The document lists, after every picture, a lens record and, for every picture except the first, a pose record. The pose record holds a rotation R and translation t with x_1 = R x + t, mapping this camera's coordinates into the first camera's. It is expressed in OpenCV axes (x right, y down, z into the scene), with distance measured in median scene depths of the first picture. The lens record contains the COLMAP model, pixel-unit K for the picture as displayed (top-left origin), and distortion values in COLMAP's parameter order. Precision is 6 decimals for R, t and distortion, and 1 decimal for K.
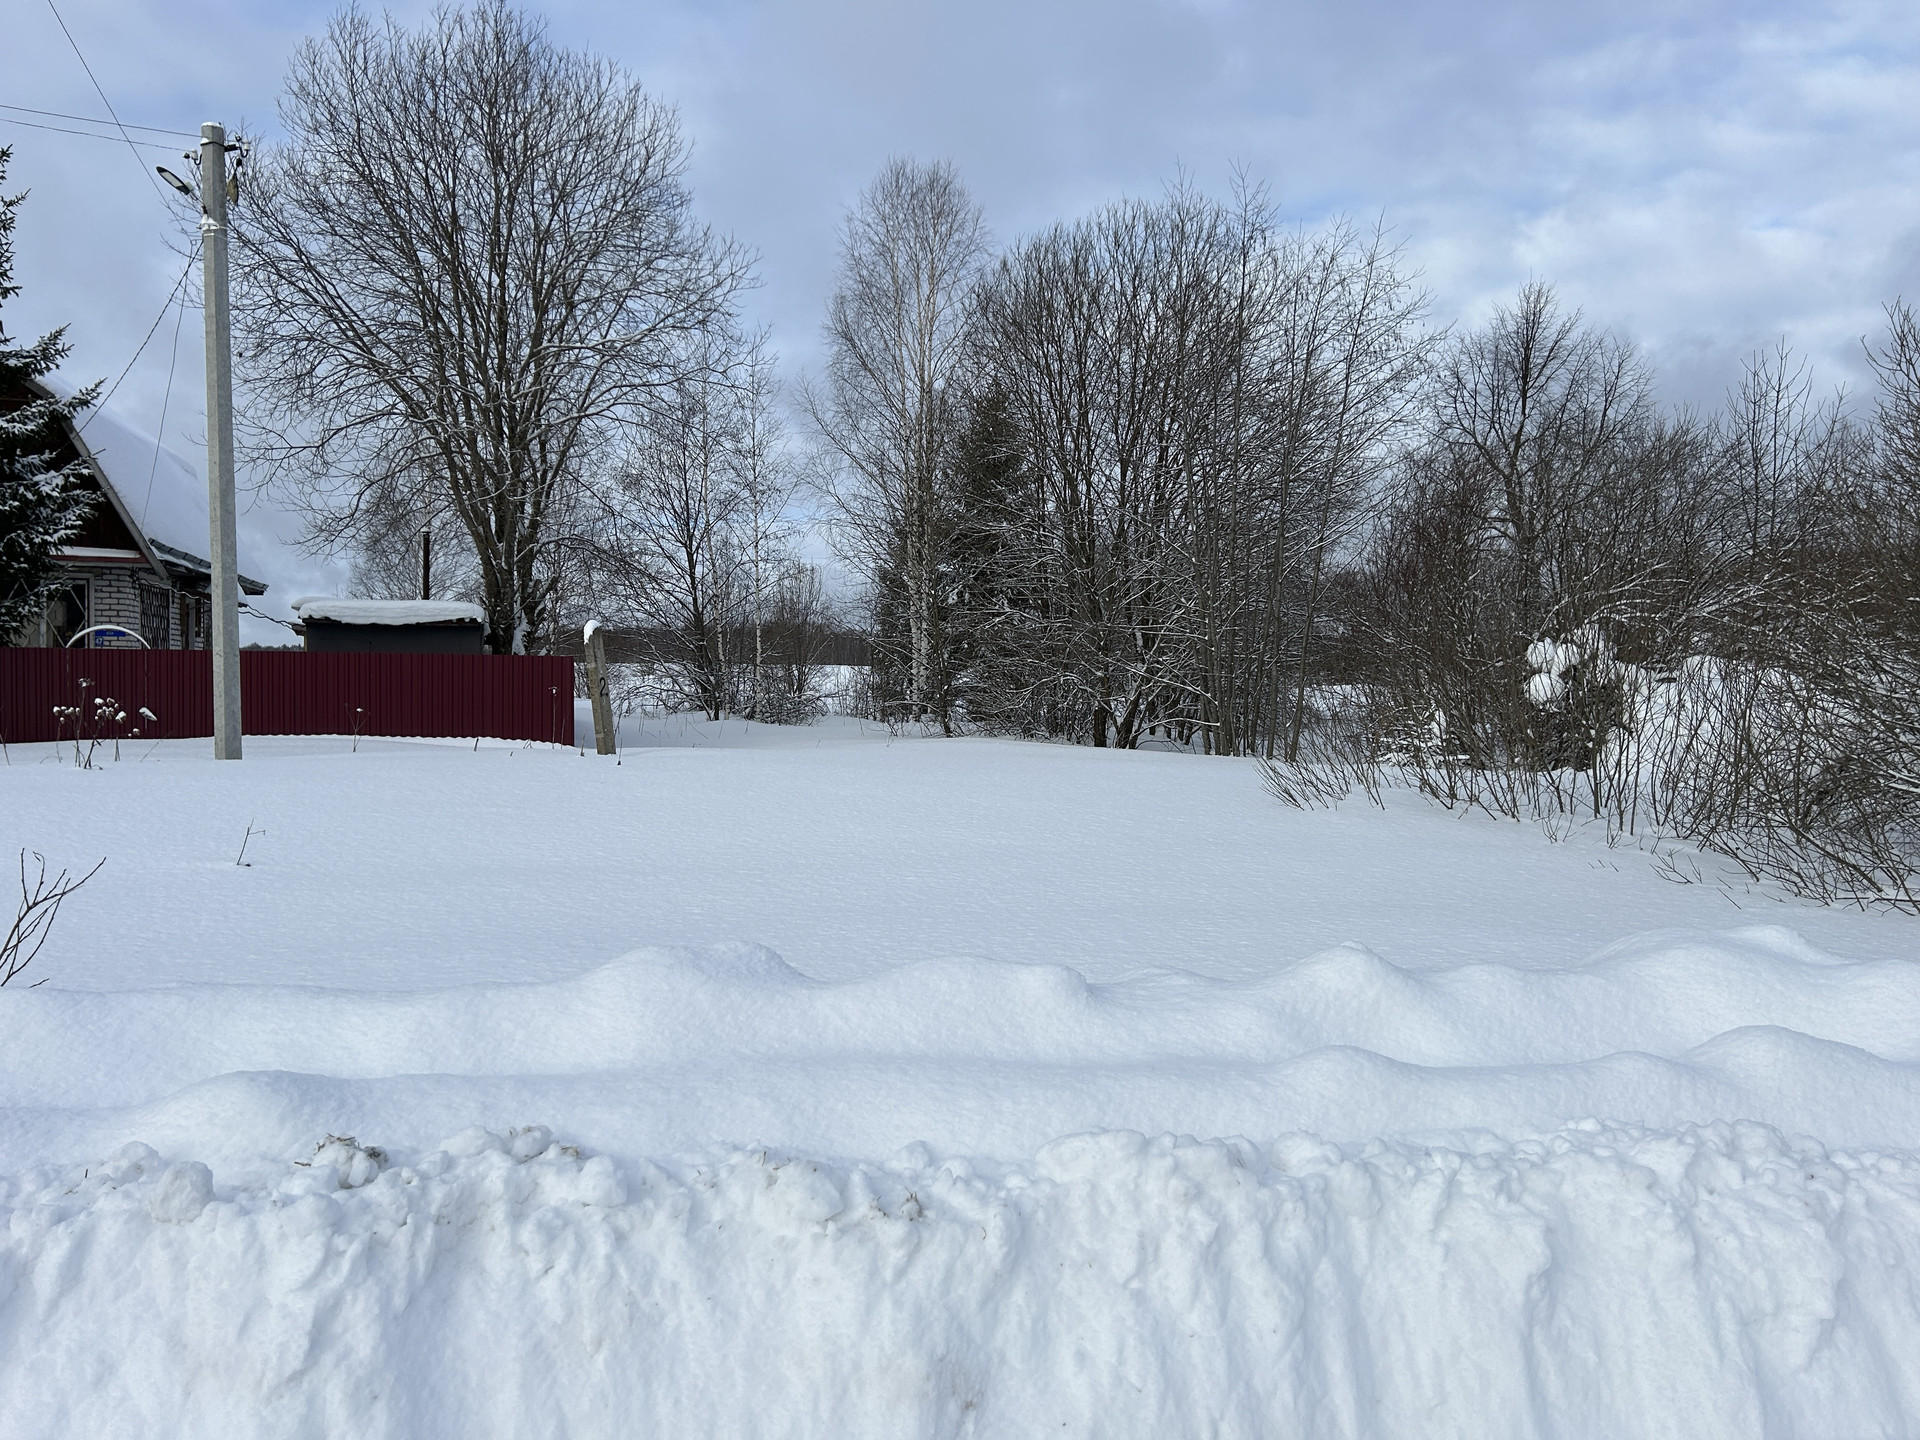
lens RADIAL K [[1447.4, 0, 940.4], [0, 1447.4, 718.2], [0, 0, 1]] dist [0.062093, -0.065771]
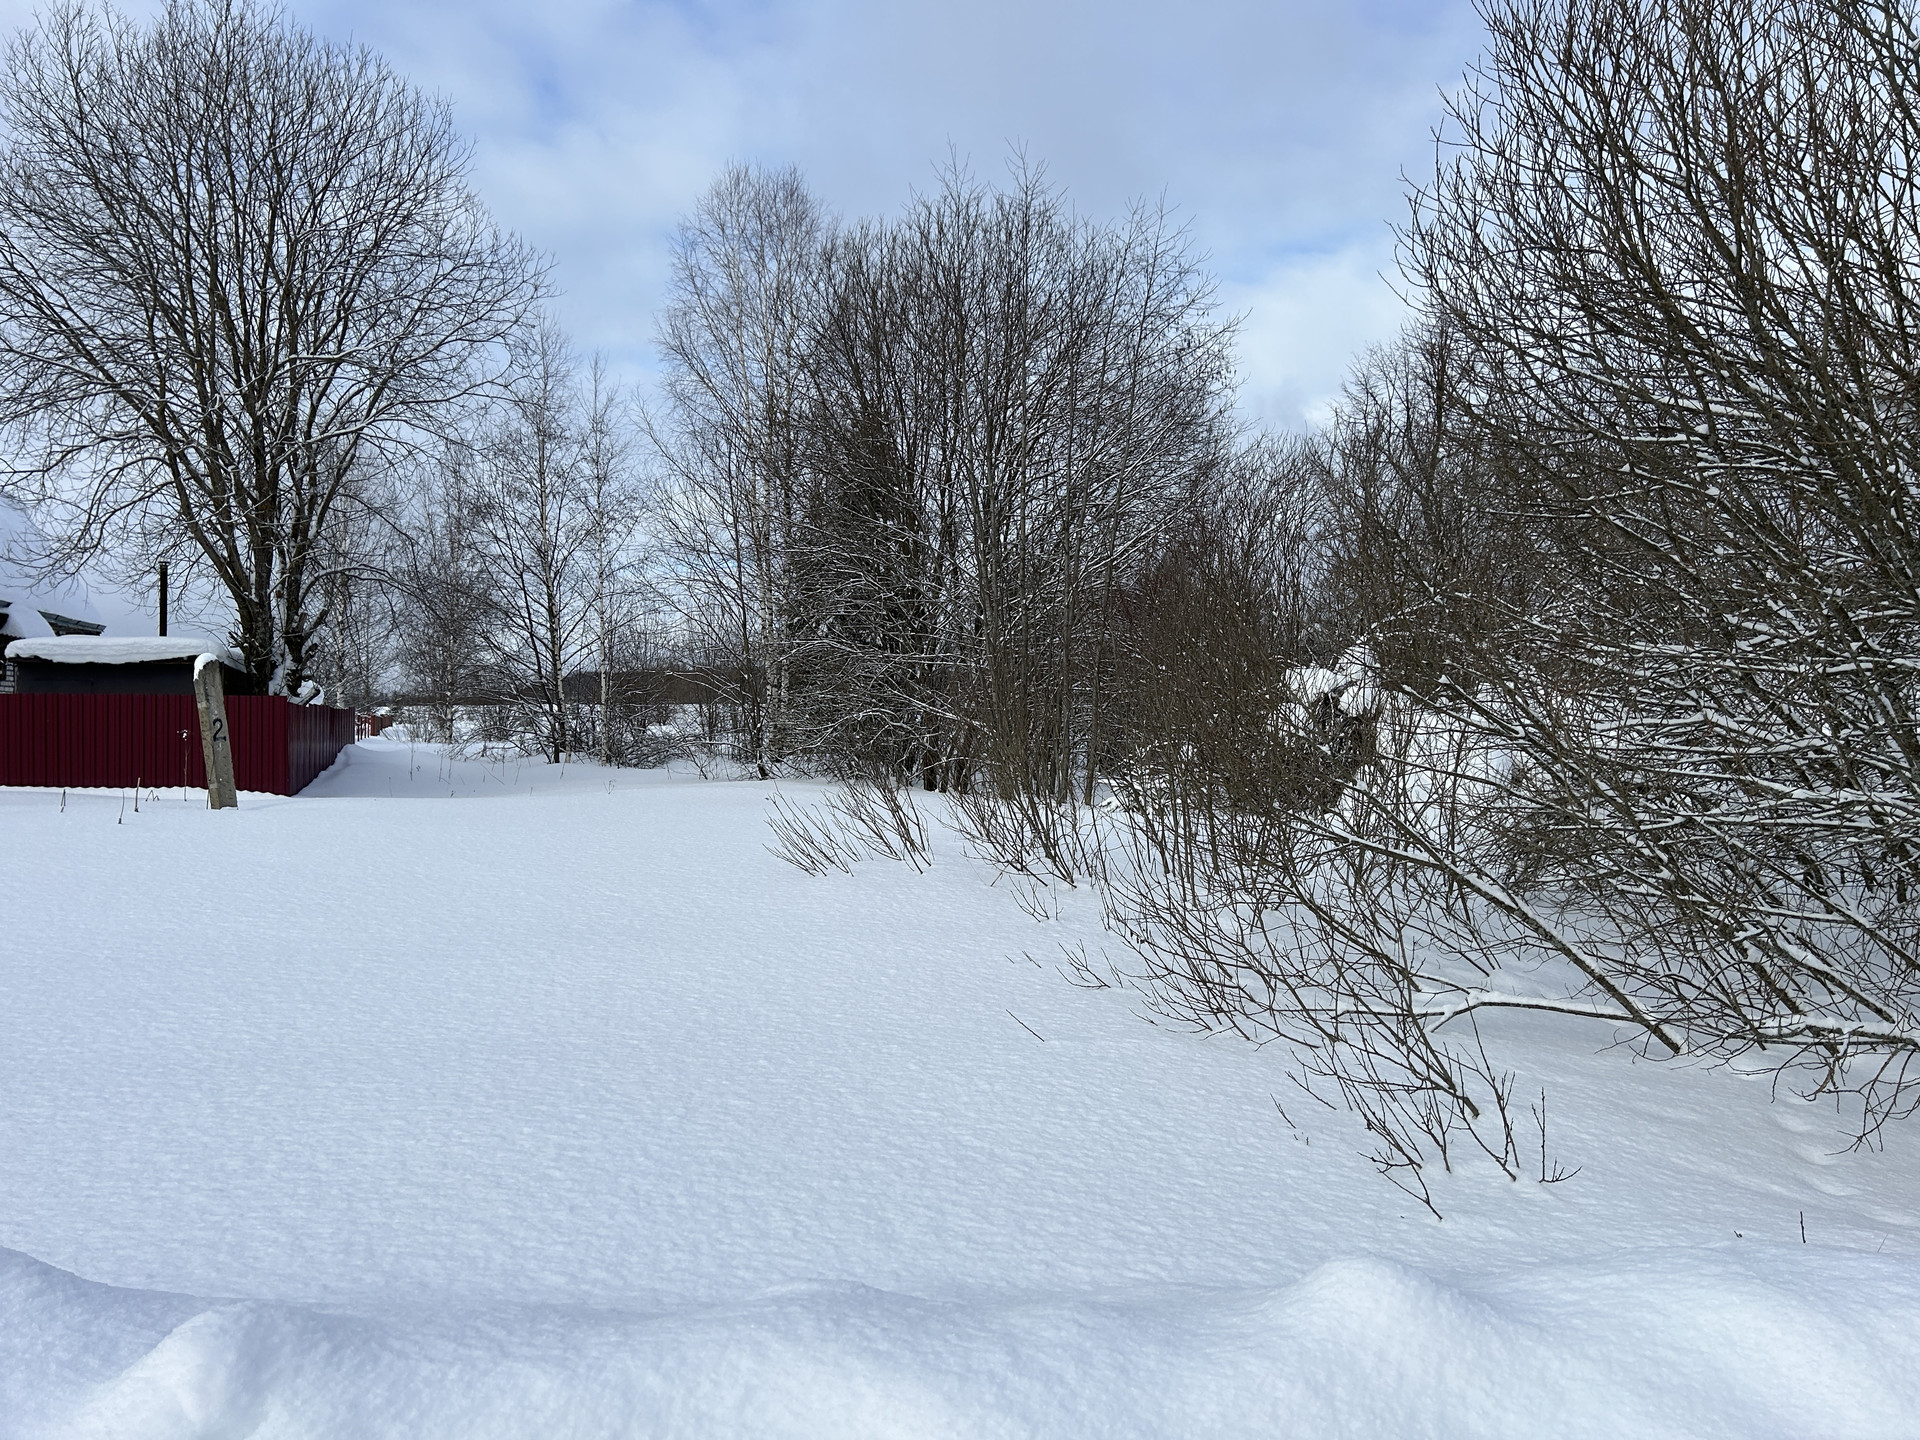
lens RADIAL K [[1447.4, 0, 945.2], [0, 1447.4, 731.6], [0, 0, 1]] dist [0.062093, -0.065771]
pose [[0.999690, -0.009429, -0.023042, 0.224769], [0.009005, 0.999789, -0.018436, -0.000191], [0.023211, 0.018223, 0.999564, 0.133933]]
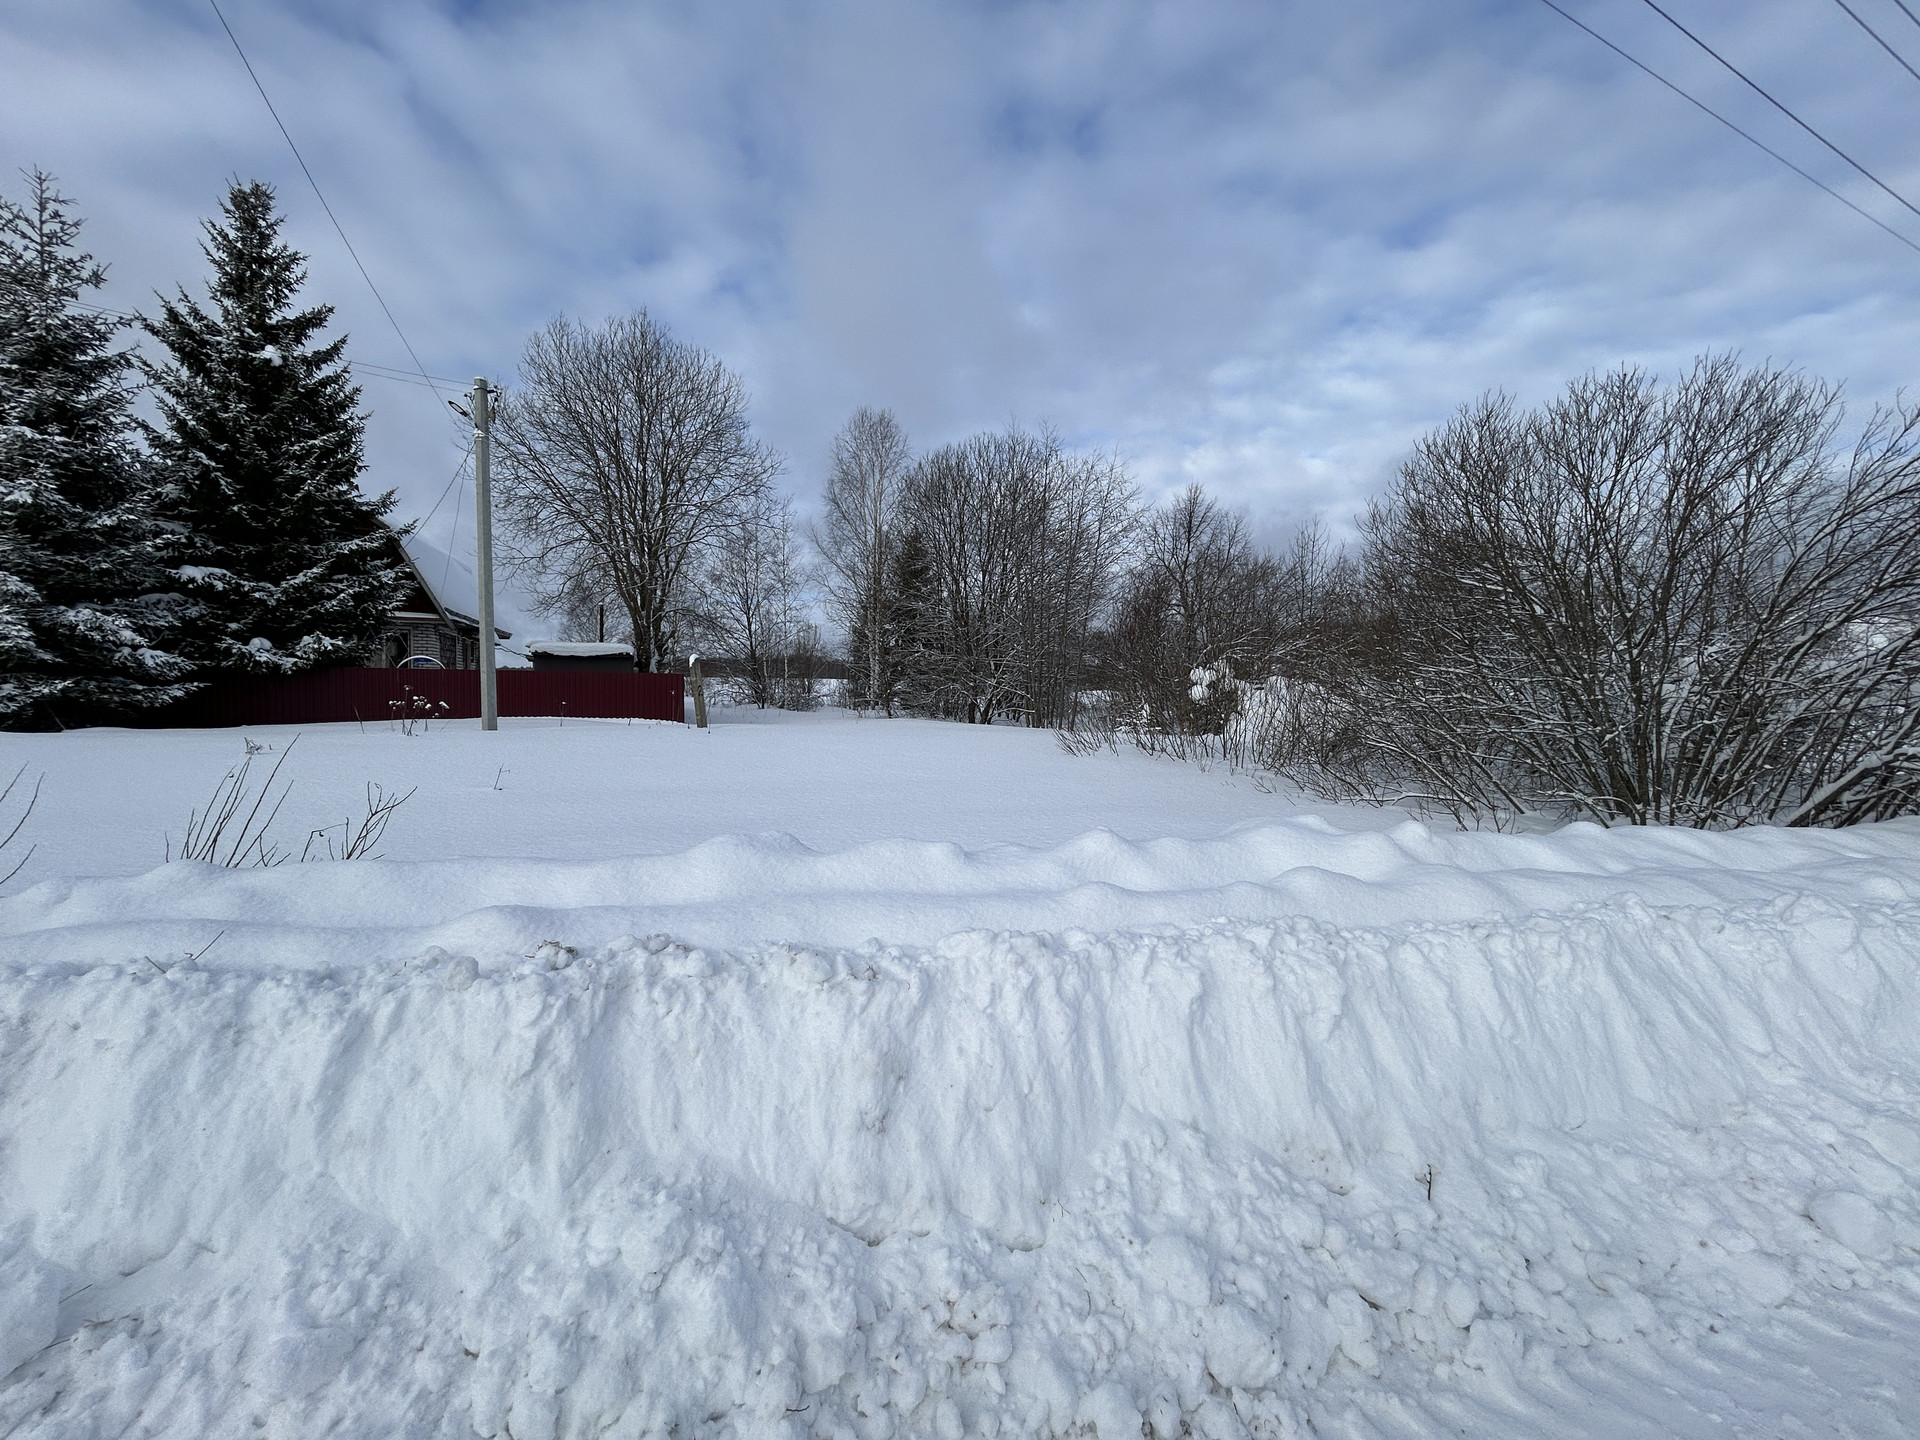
lens RADIAL K [[775.2, 0, 947.7], [0, 775.2, 715.9], [0, 0, 1]] dist [-0.001277, -0.000136]
pose [[0.996829, -0.000128, 0.079576, 0.000213], [-0.000736, 0.999941, 0.010837, -0.000664], [-0.079573, -0.010861, 0.996770, 0.004104]]
